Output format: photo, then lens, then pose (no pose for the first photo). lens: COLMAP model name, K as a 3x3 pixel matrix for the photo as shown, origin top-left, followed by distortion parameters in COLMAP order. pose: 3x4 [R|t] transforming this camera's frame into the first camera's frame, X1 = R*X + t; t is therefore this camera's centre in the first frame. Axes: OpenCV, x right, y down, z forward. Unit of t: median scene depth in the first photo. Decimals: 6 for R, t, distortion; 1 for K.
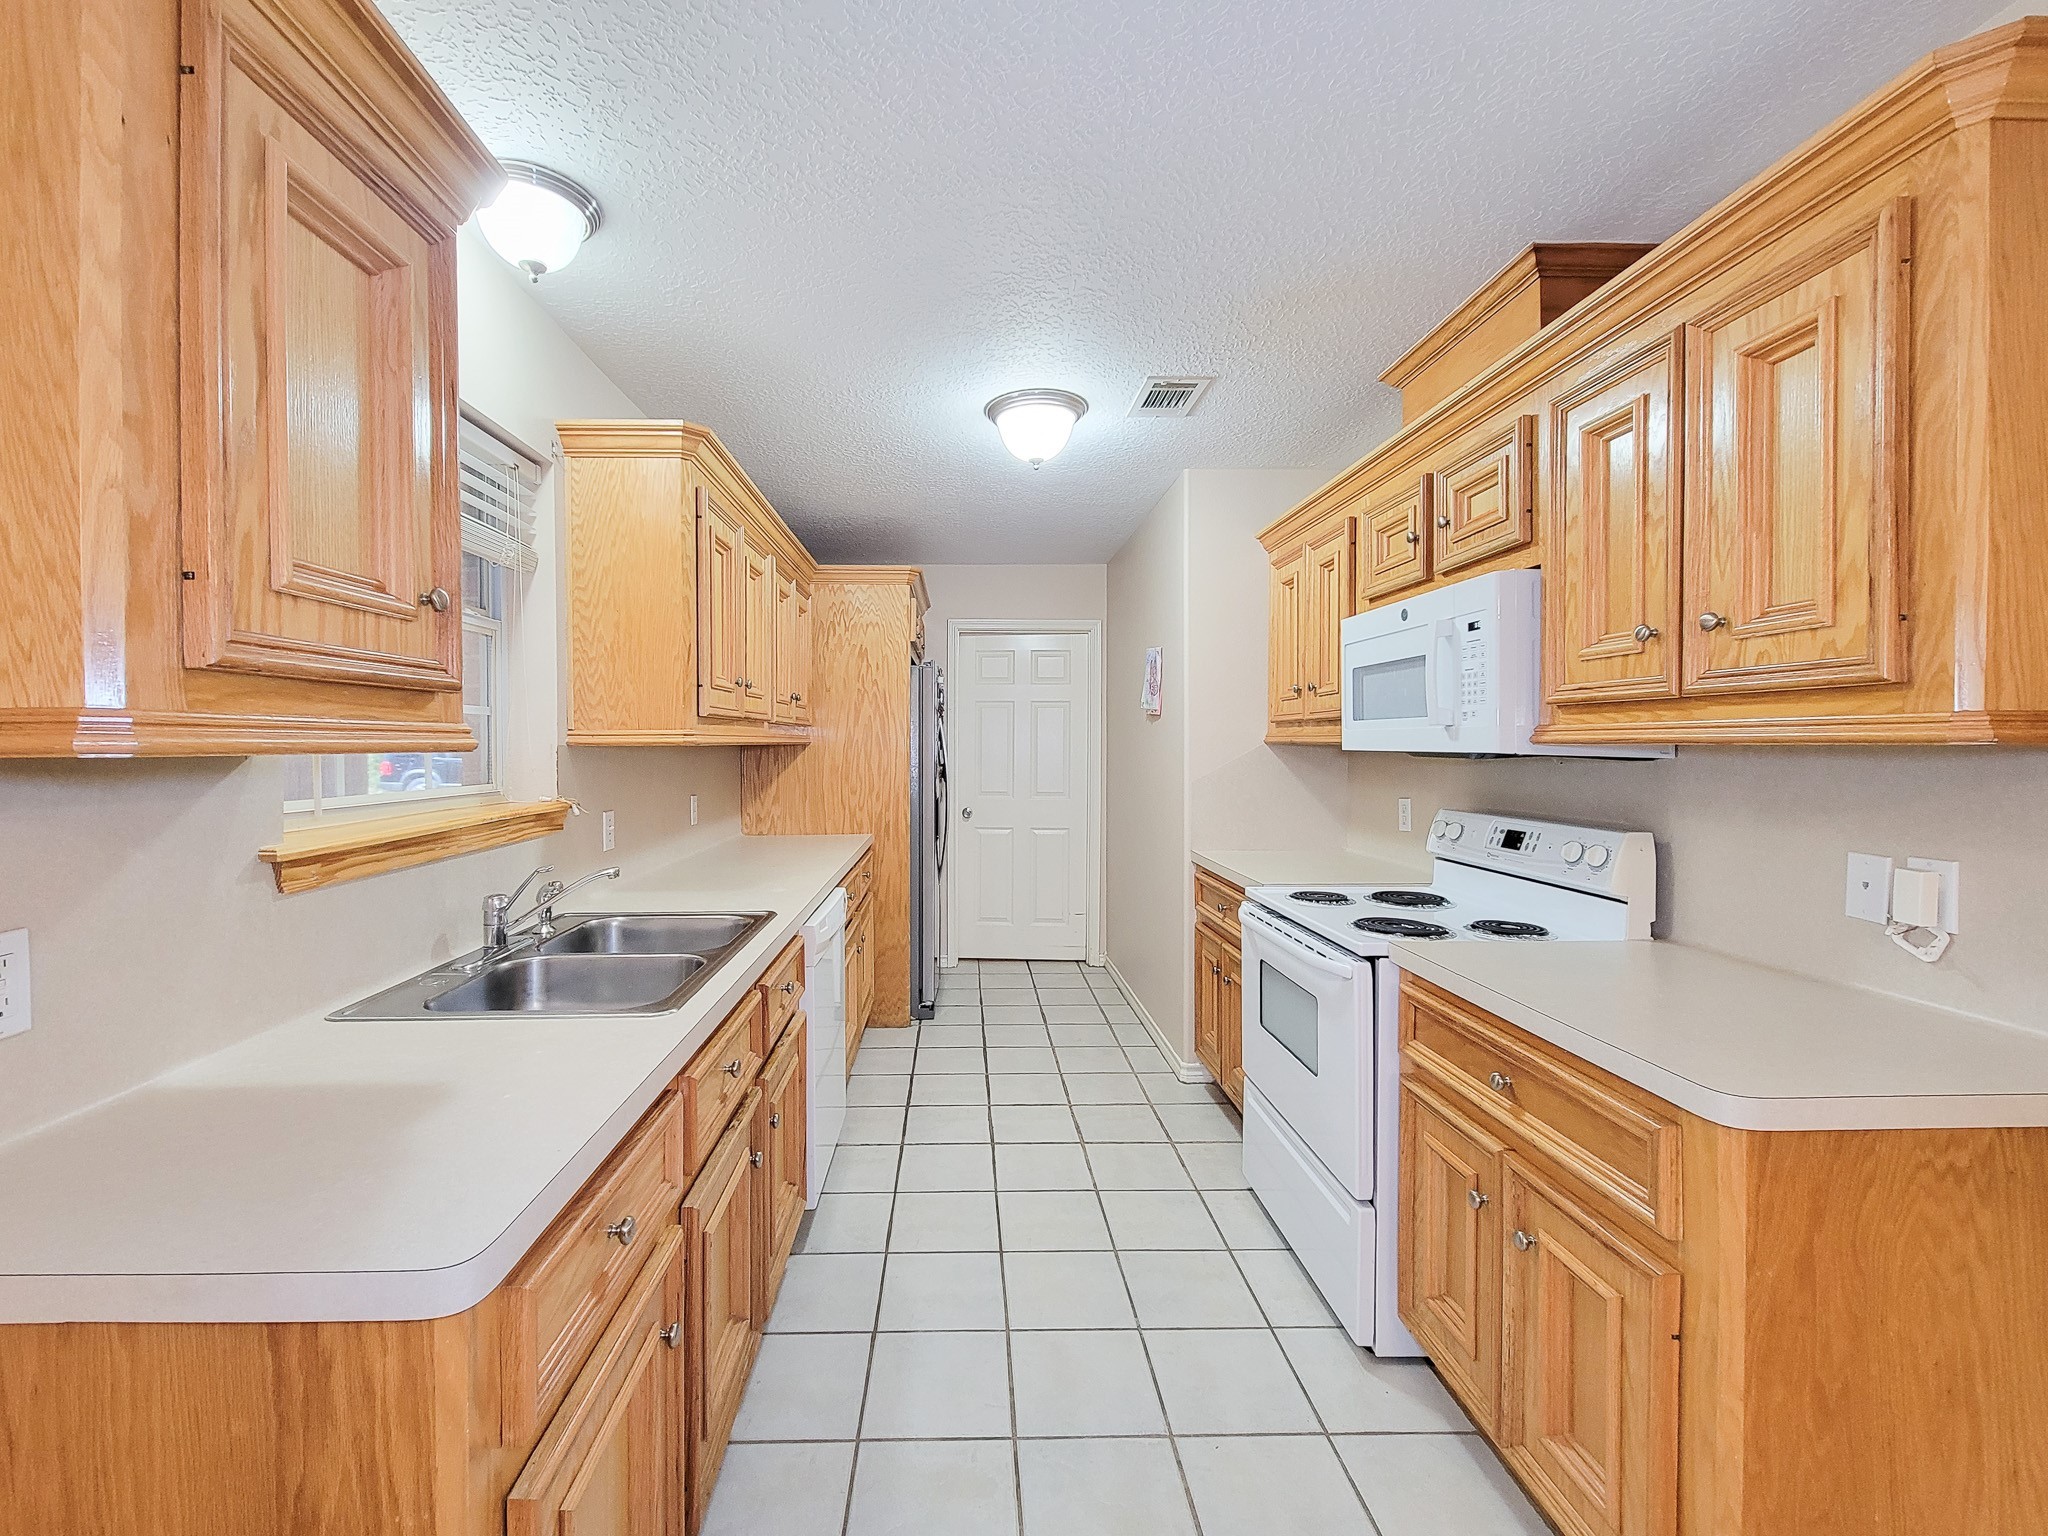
lens RADIAL K [[815.8, 0, 993.8], [0, 815.8, 768.5], [0, 0, 1]] dist [0.000955, -0.000093]
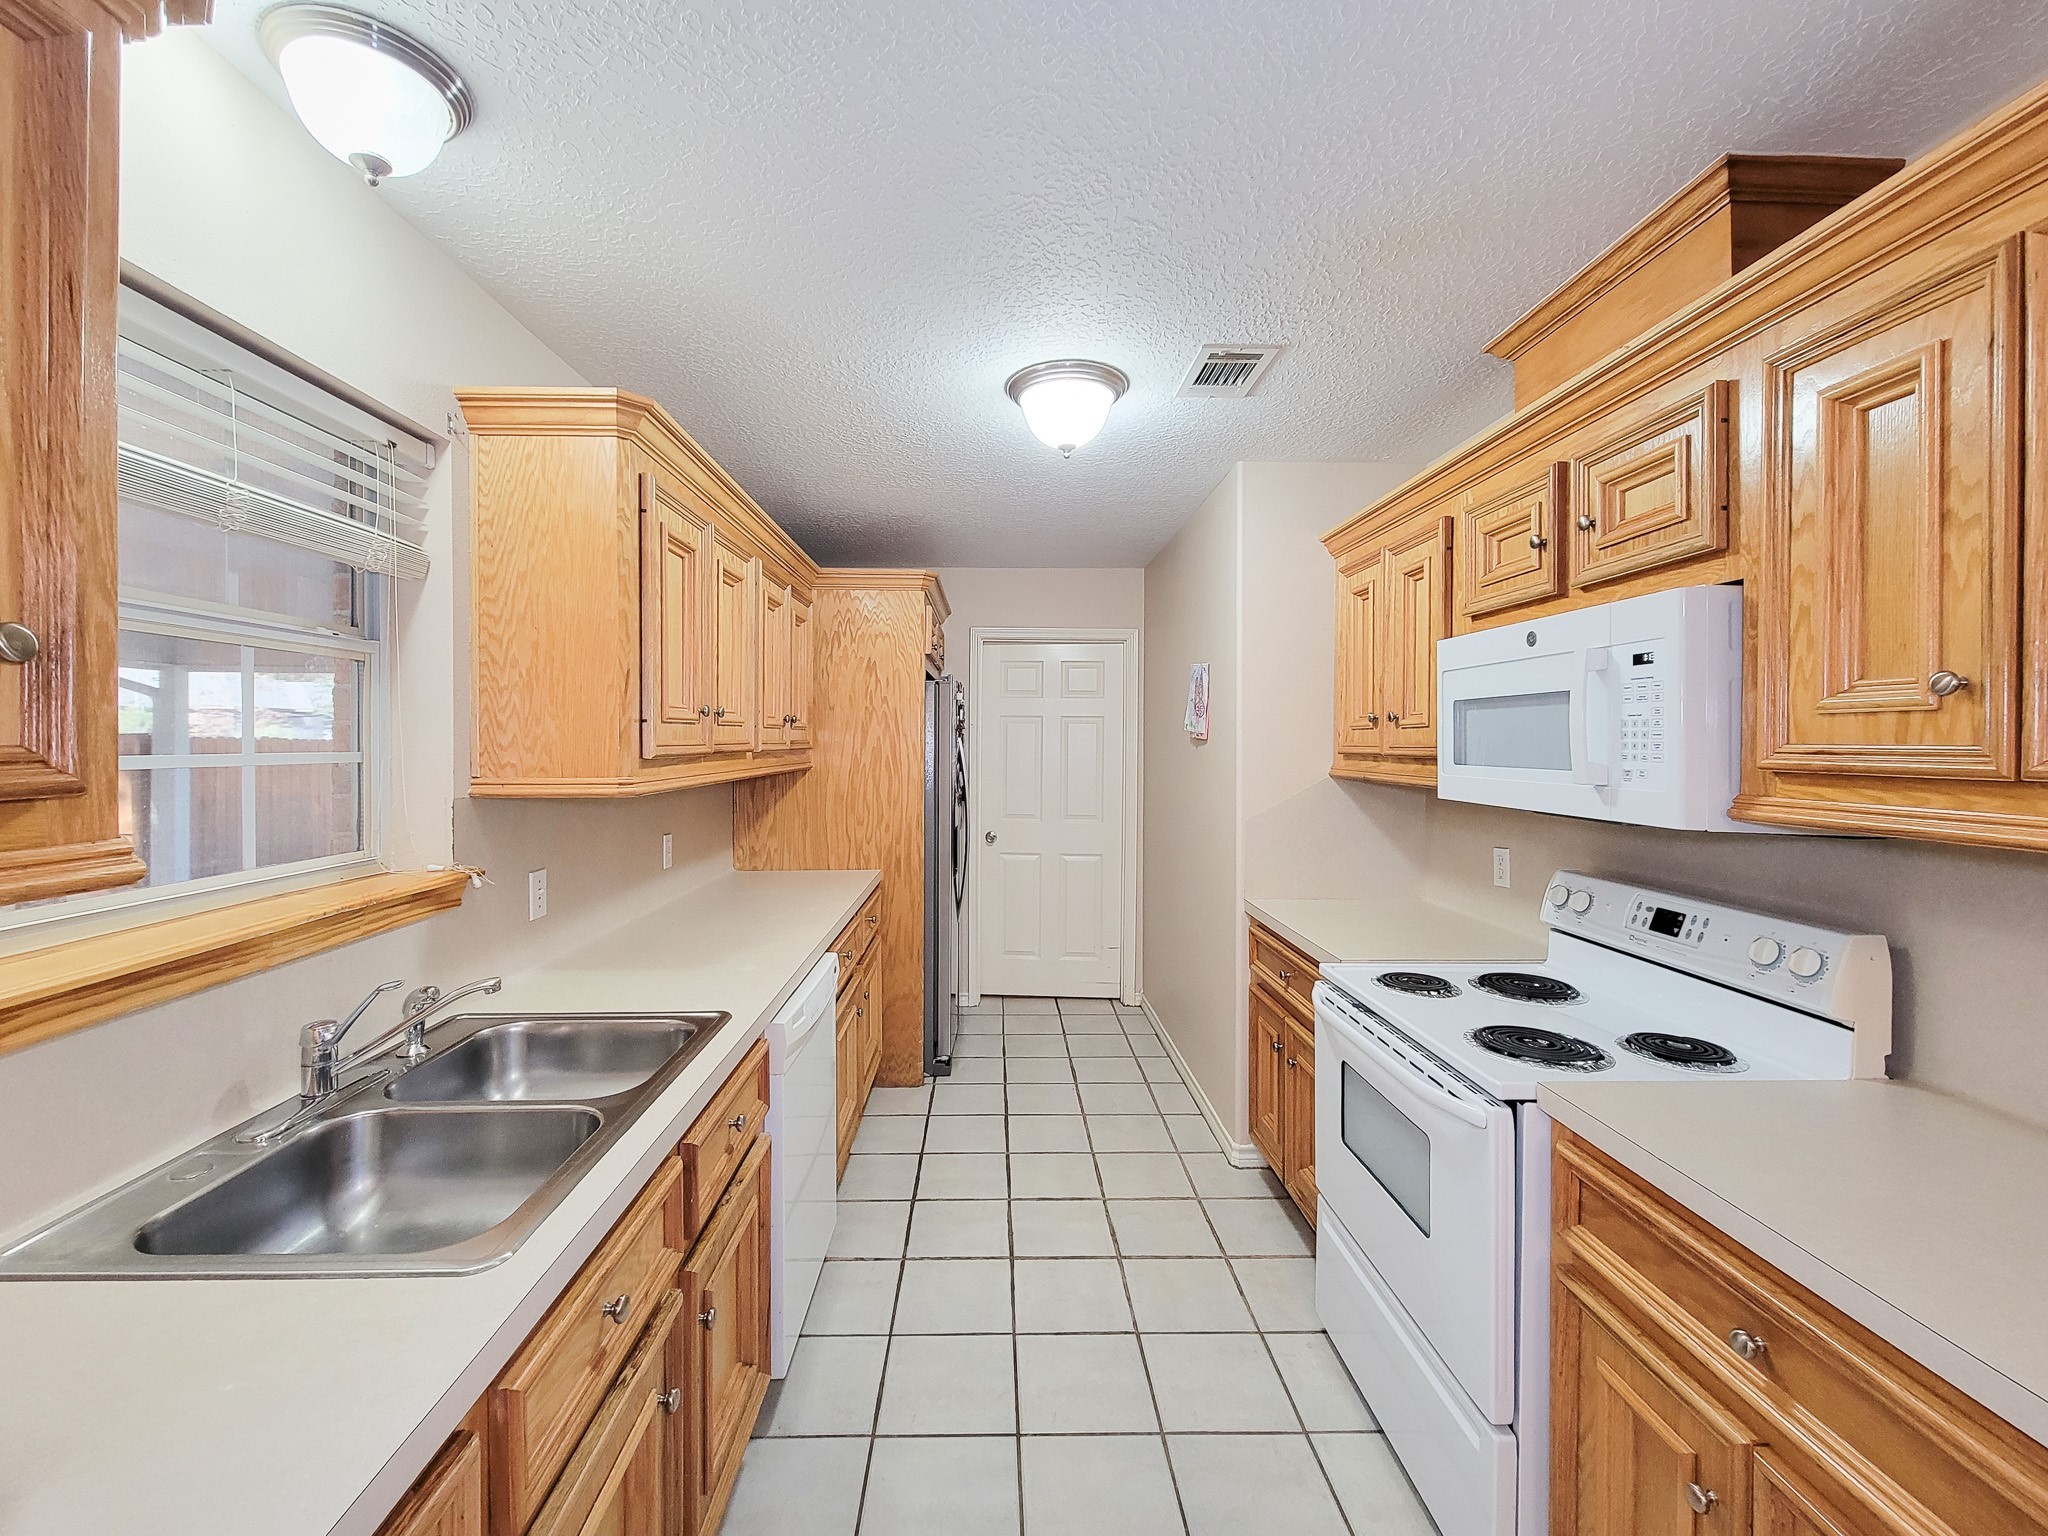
lens RADIAL K [[841.4, 0, 1026.7], [0, 841.4, 752.9], [0, 0, 1]] dist [0.001572, -0.003497]
pose [[0.999981, 0.004896, 0.003842, 0.011654], [-0.004792, 0.999640, -0.026411, -0.052054], [-0.003970, 0.026392, 0.999644, 0.182946]]
